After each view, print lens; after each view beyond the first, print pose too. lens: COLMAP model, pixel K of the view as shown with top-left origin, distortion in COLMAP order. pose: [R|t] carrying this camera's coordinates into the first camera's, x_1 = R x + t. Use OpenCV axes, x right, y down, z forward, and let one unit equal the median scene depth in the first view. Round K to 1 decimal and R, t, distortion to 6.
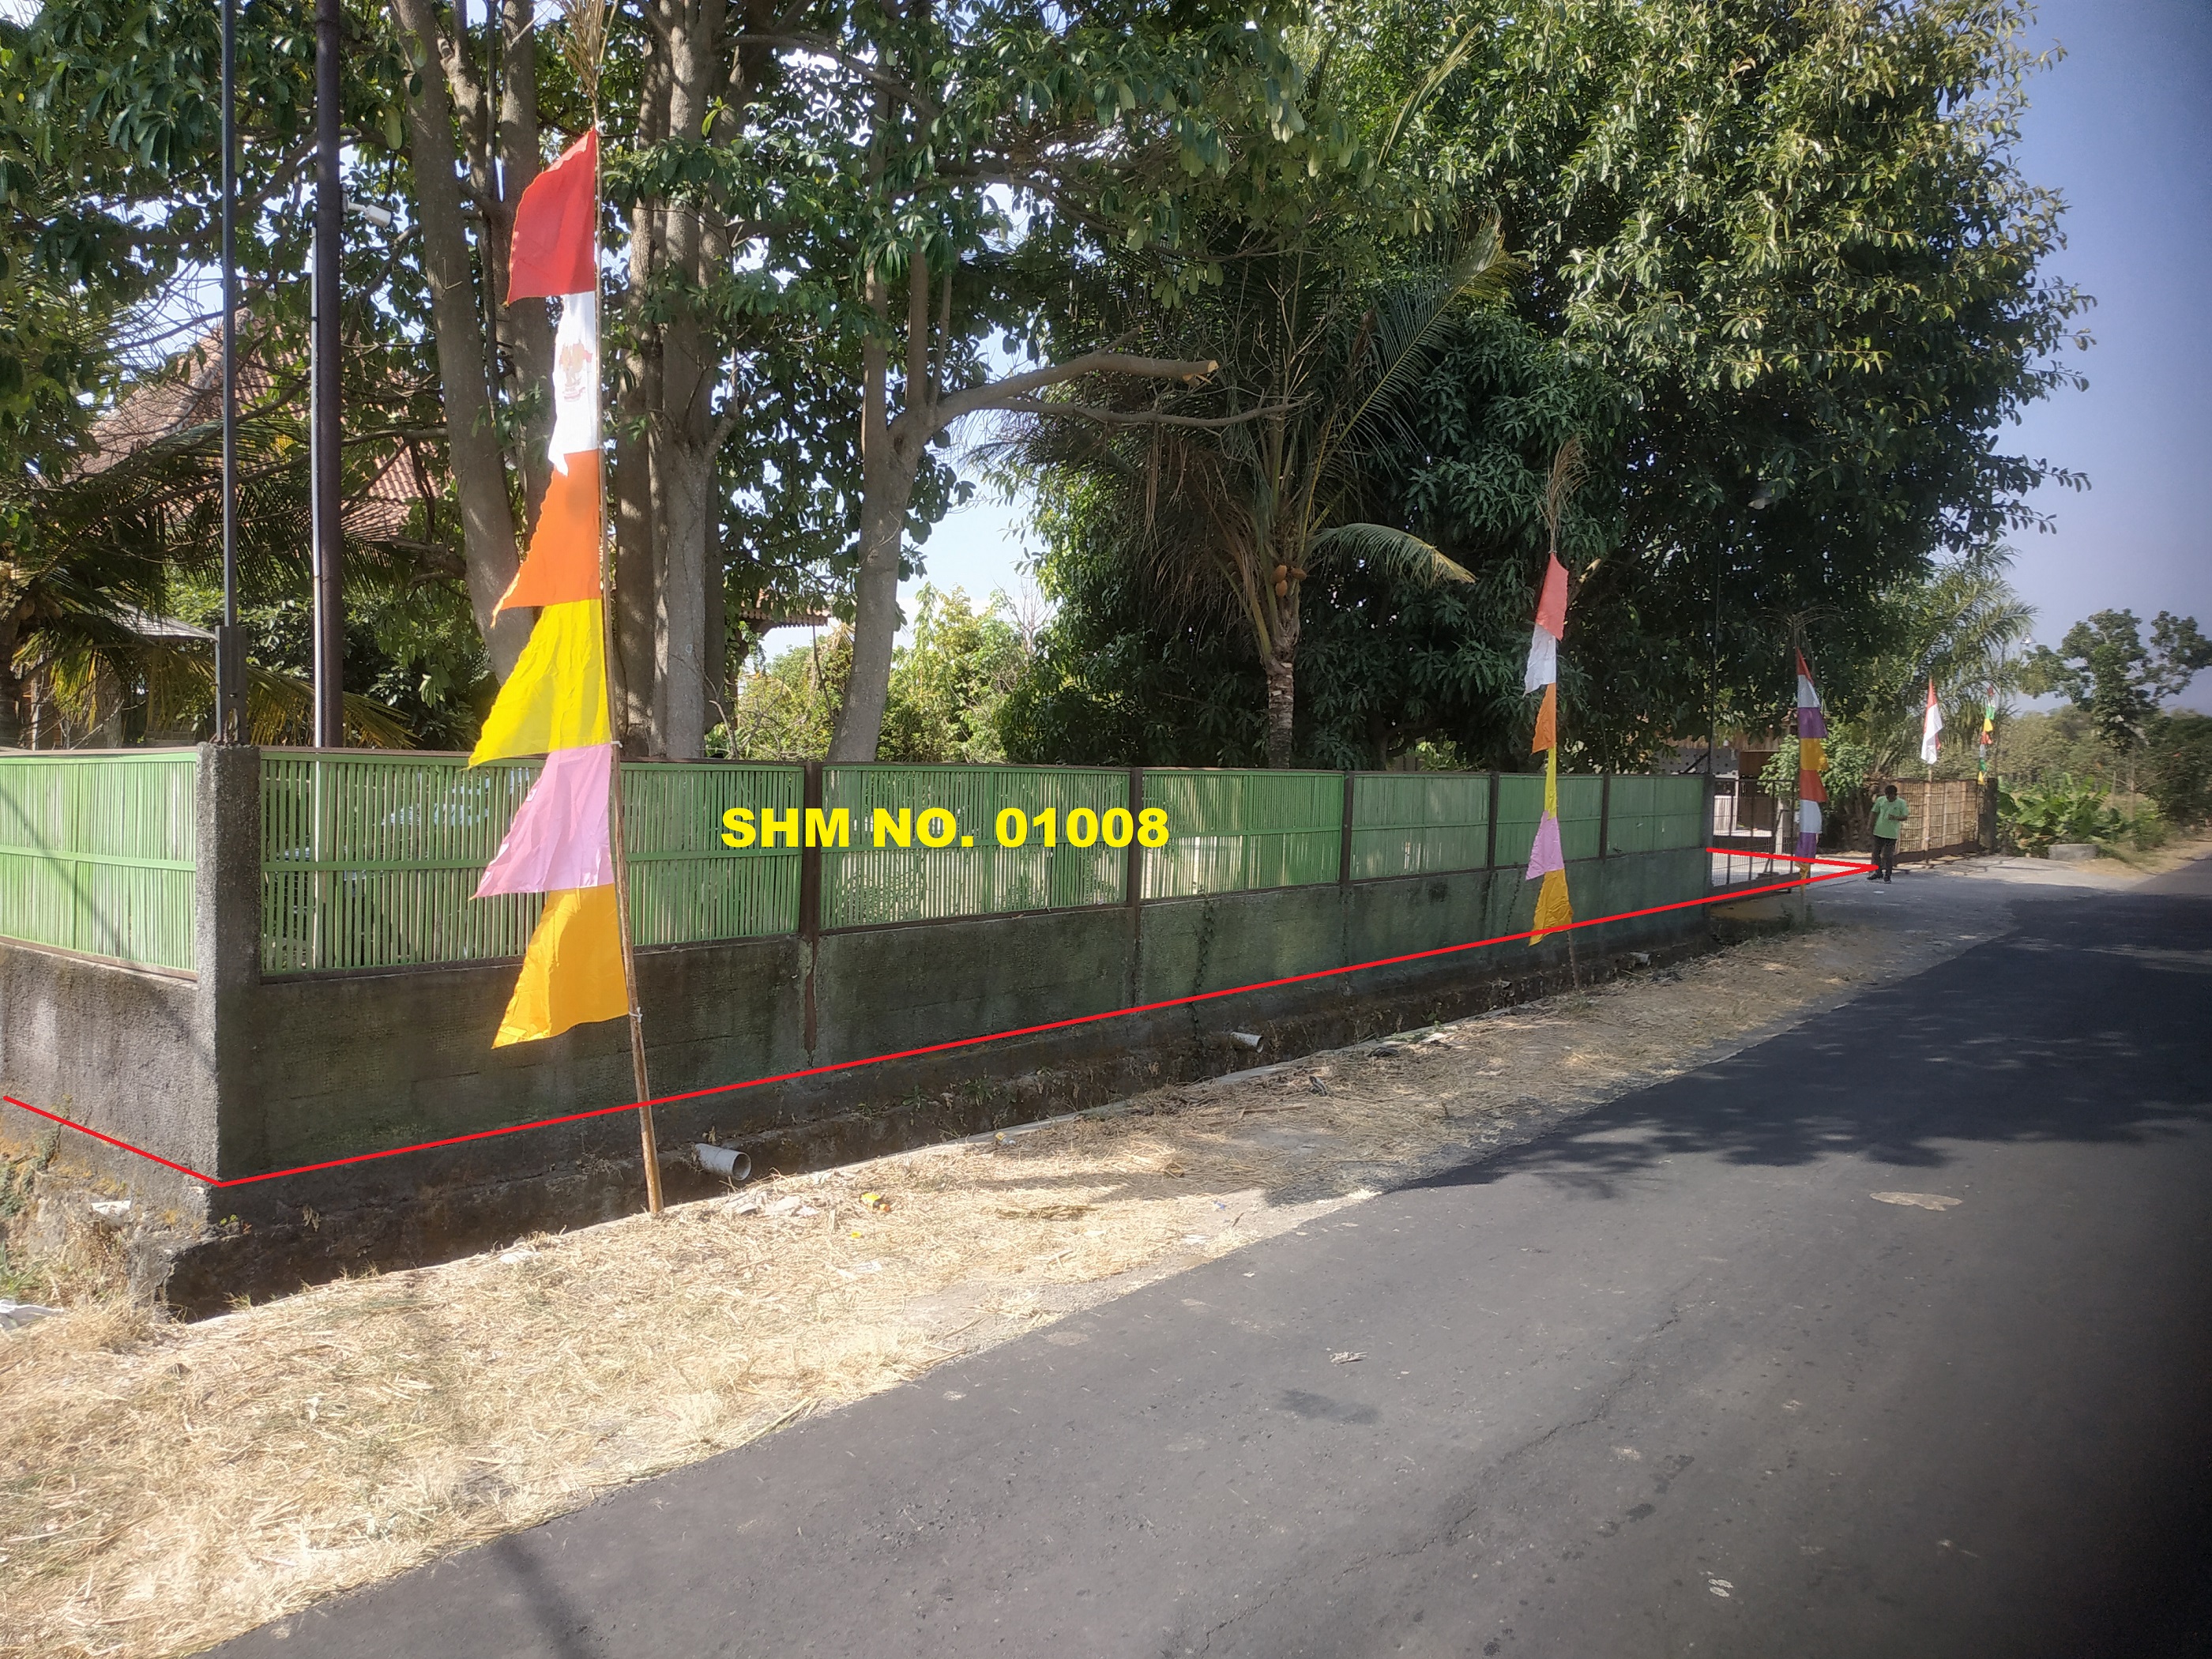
lens RADIAL K [[1579.7, 0, 1106.0], [0, 1579.7, 829.5], [0, 0, 1]] dist [0.094295, -0.004174]
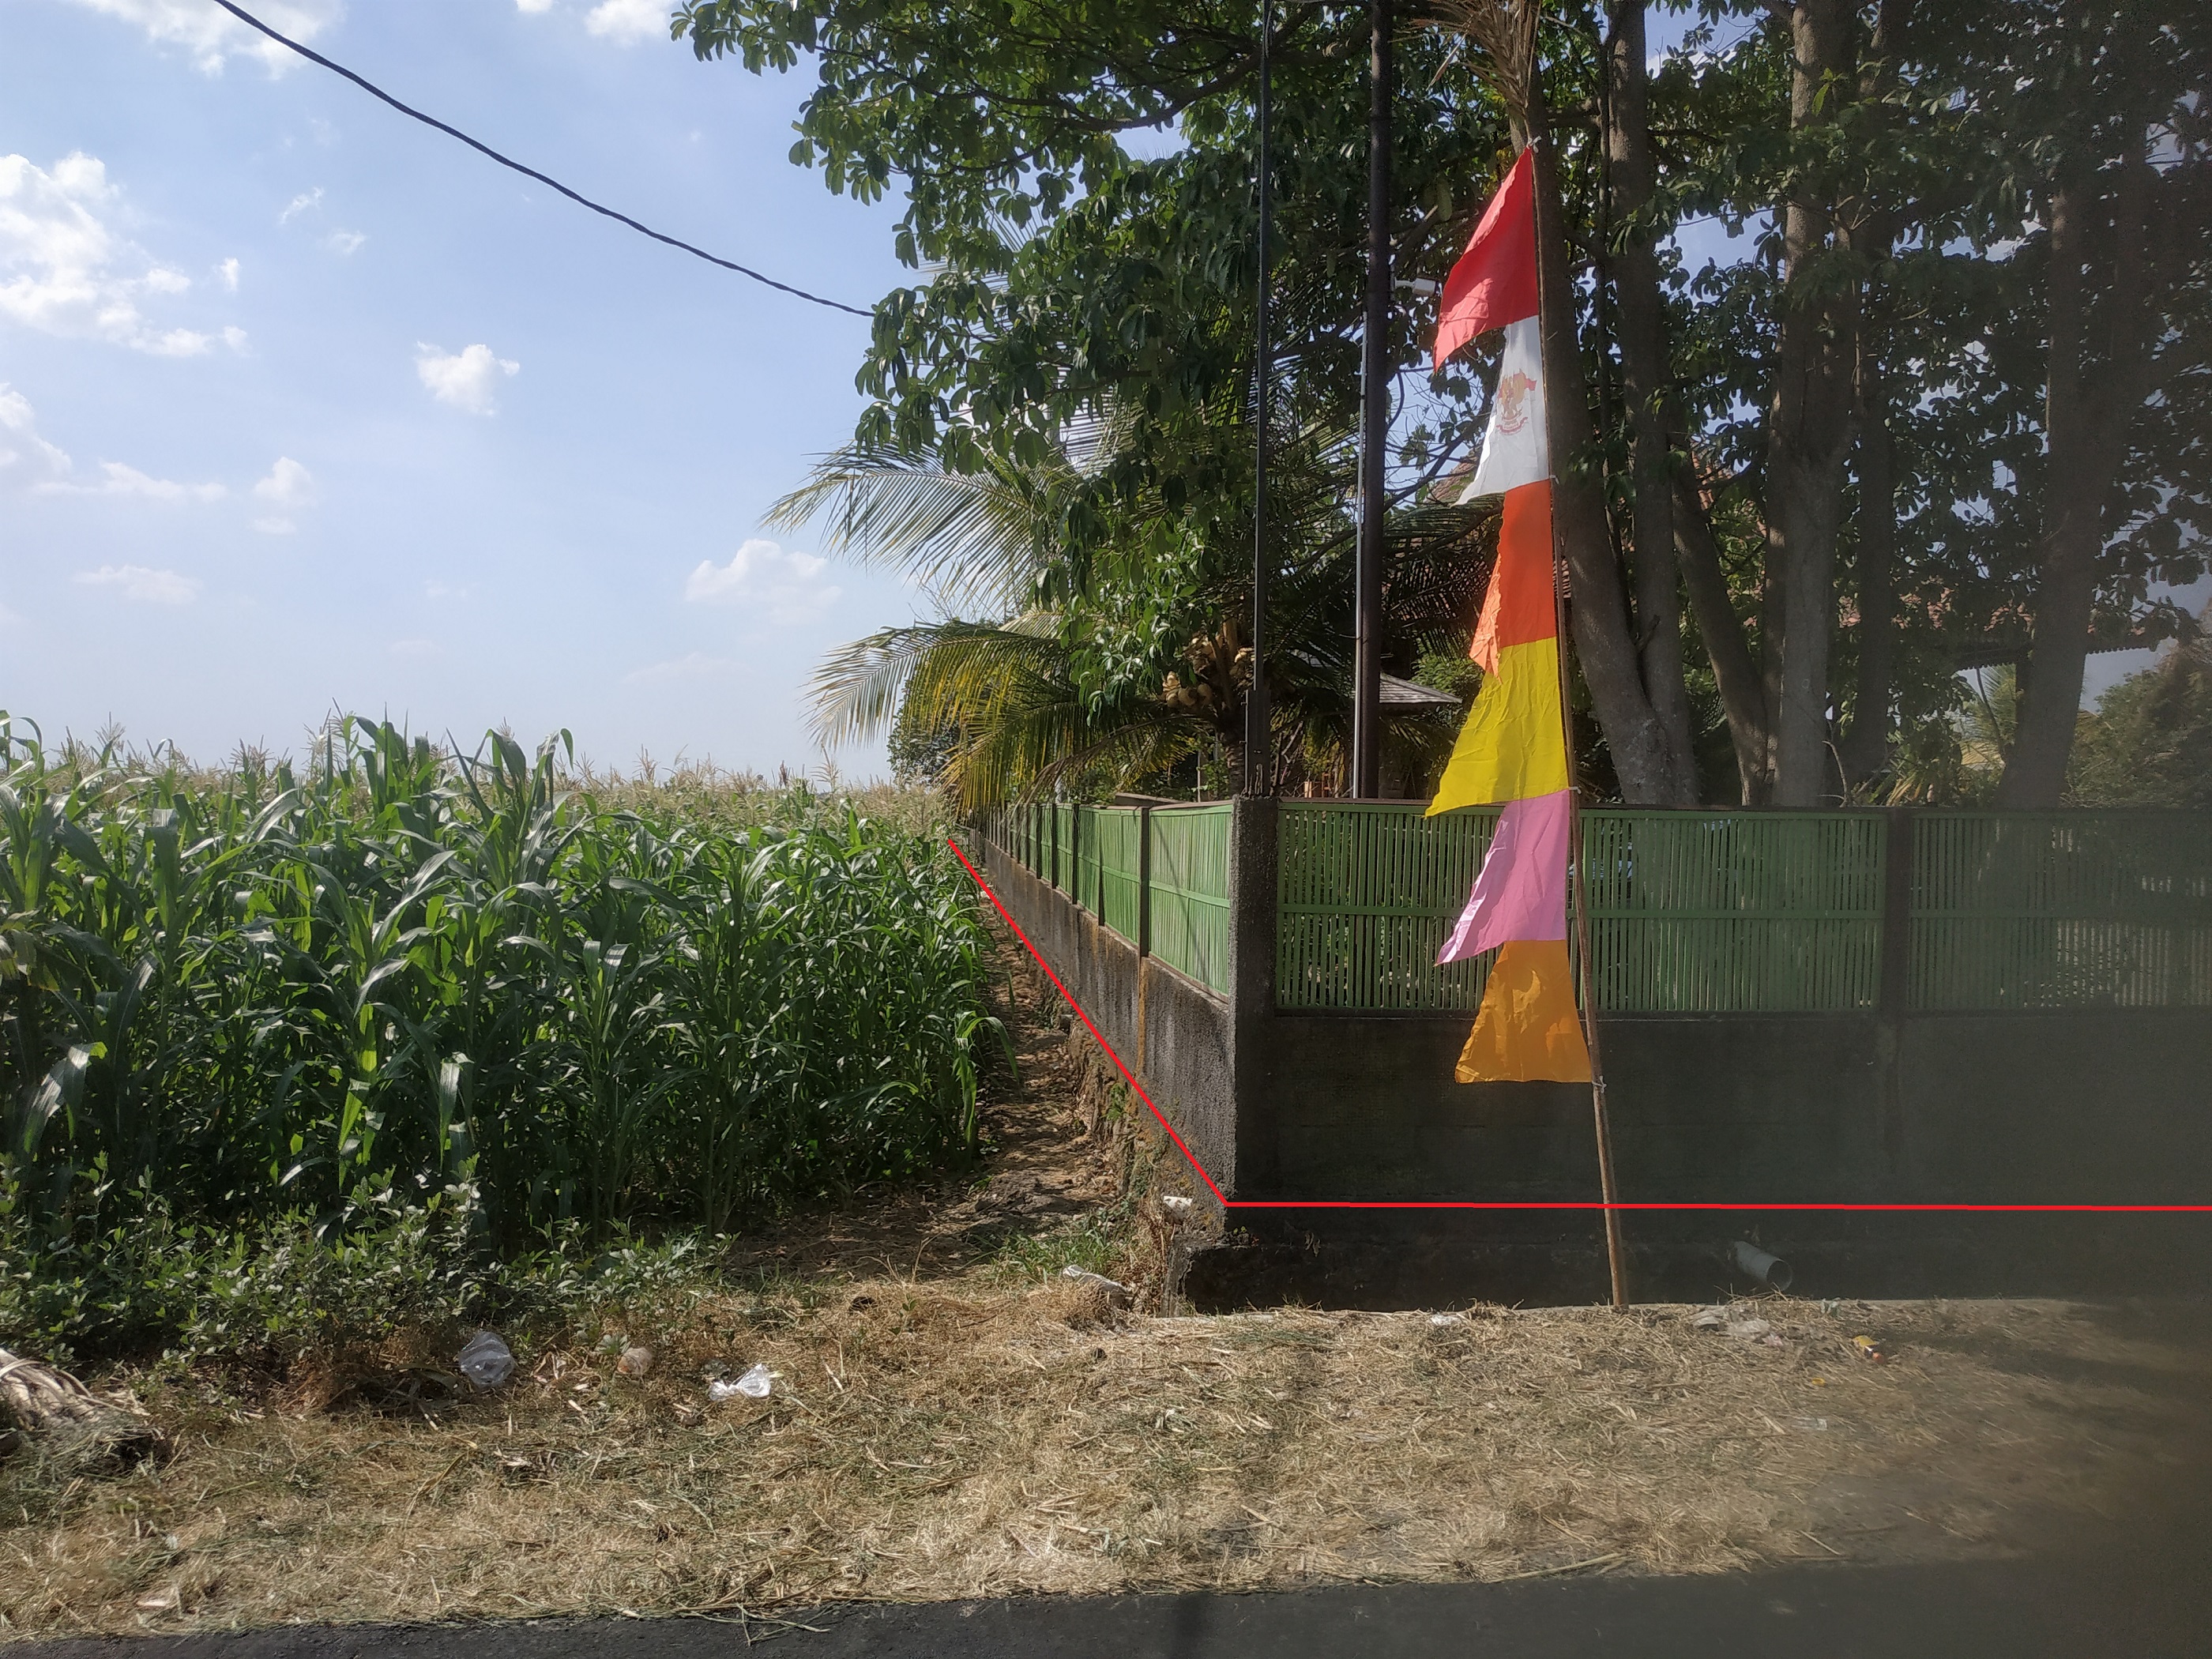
lens RADIAL K [[1666.5, 0, 1106.0], [0, 1666.5, 829.5], [0, 0, 1]] dist [0.048913, 0.002235]
pose [[0.771582, 0.008631, -0.636072, 0.104591], [-0.028922, 0.999350, -0.021524, -0.001827], [0.635472, 0.035004, 0.771330, 0.073798]]
